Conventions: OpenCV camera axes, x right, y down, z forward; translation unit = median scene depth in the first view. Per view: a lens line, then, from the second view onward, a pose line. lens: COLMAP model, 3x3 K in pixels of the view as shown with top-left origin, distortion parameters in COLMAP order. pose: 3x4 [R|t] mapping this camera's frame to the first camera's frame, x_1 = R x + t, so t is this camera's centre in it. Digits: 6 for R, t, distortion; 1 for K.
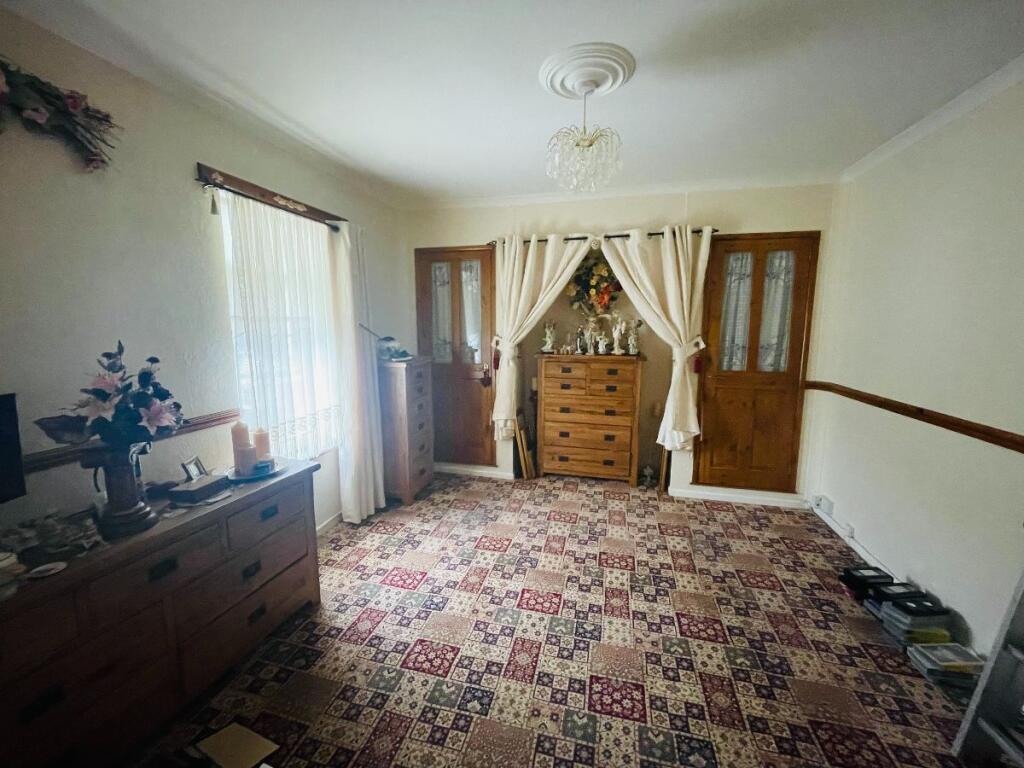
lens RADIAL K [[412.6, 0, 509.2], [0, 412.6, 383.2], [0, 0, 1]] dist [-0.007203, 0.000357]
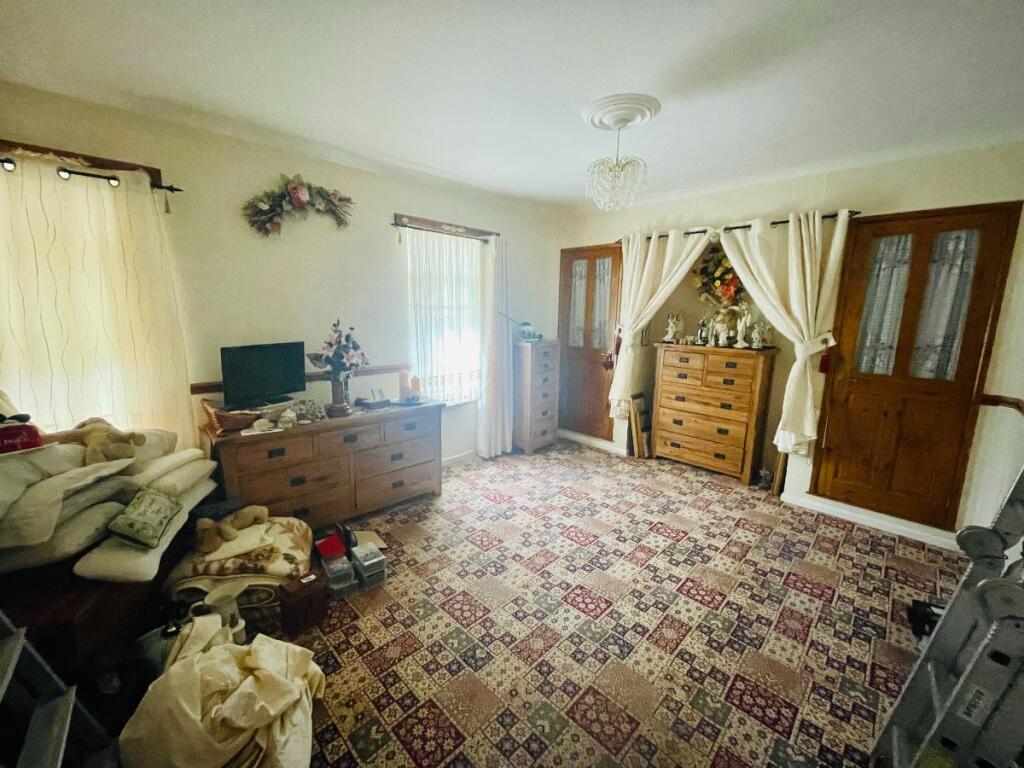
lens RADIAL K [[412.6, 0, 511.7], [0, 412.6, 385.2], [0, 0, 1]] dist [-0.007203, 0.000357]
pose [[0.865044, 0.104763, -0.490636, 0.332947], [-0.088425, 0.994482, 0.056443, 0.013762], [0.493842, -0.005441, 0.869535, -0.138159]]
